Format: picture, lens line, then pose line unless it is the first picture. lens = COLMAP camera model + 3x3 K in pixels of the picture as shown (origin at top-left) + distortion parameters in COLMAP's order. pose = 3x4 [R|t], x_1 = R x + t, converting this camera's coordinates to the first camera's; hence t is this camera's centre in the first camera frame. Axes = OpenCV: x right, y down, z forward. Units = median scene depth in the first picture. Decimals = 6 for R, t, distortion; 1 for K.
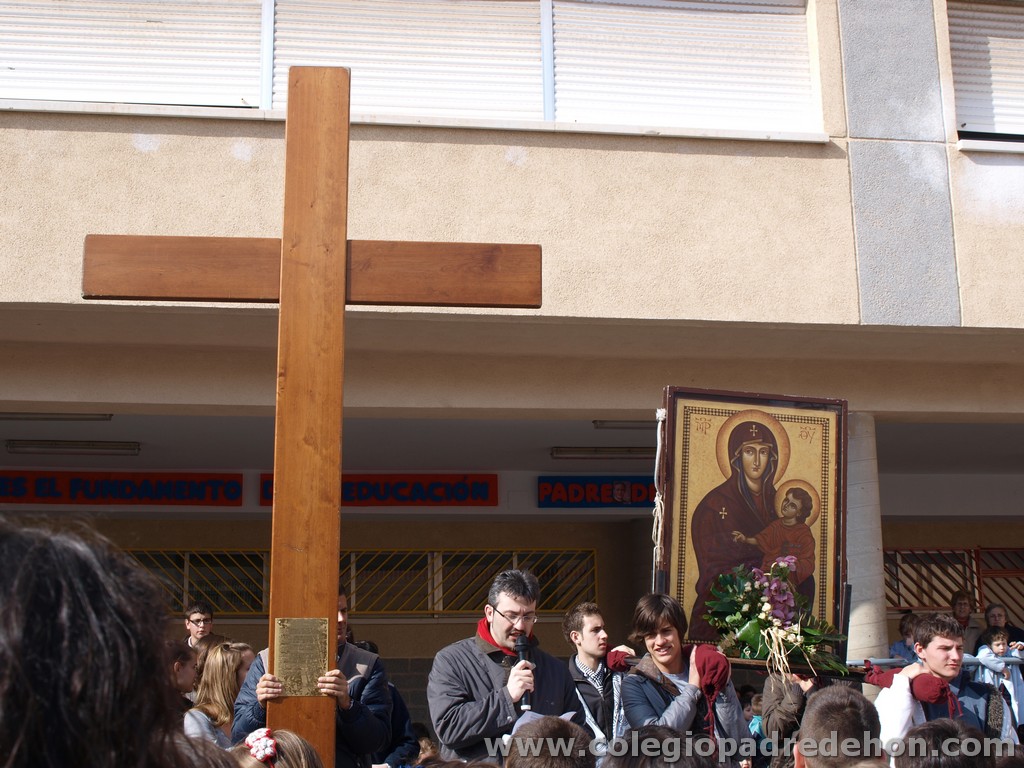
lens RADIAL K [[1414.3, 0, 498.1], [0, 1414.3, 381.8], [0, 0, 1]] dist [-0.038227, 0.000000]
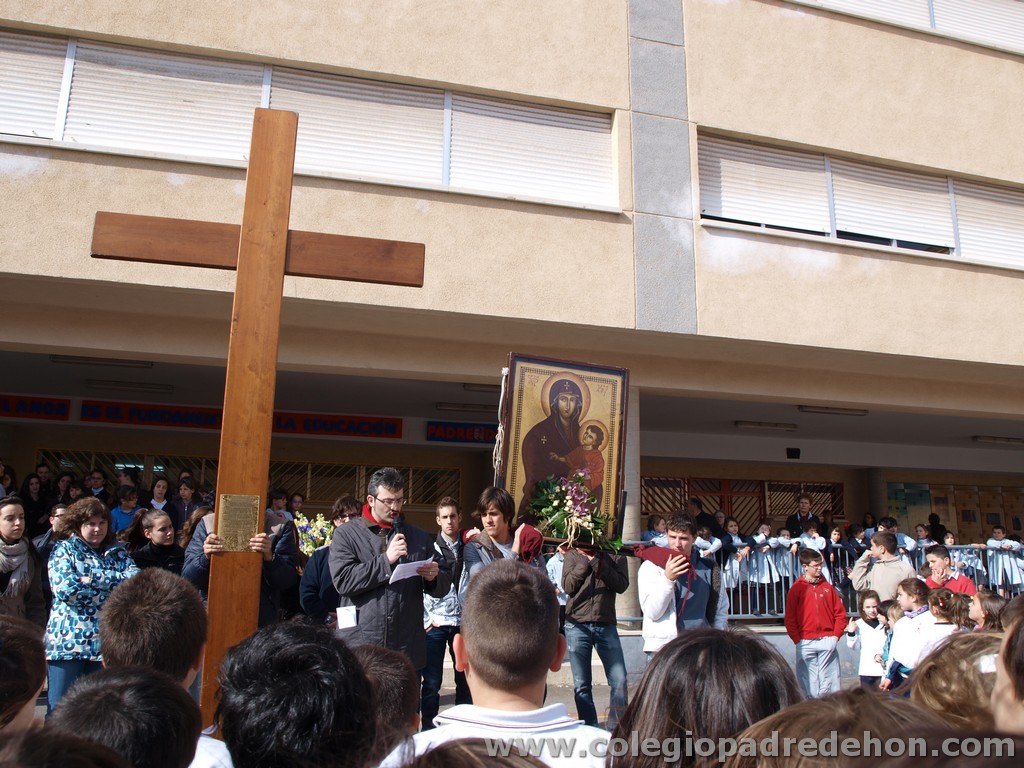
lens RADIAL K [[828.5, 0, 500.0], [0, 828.5, 385.0], [0, 0, 1]] dist [-0.112610, 0.076424]
pose [[0.993063, 0.053495, 0.104713, 0.013453], [-0.054890, 0.998437, 0.010484, 0.020412], [-0.103988, -0.016159, 0.994447, 0.097939]]
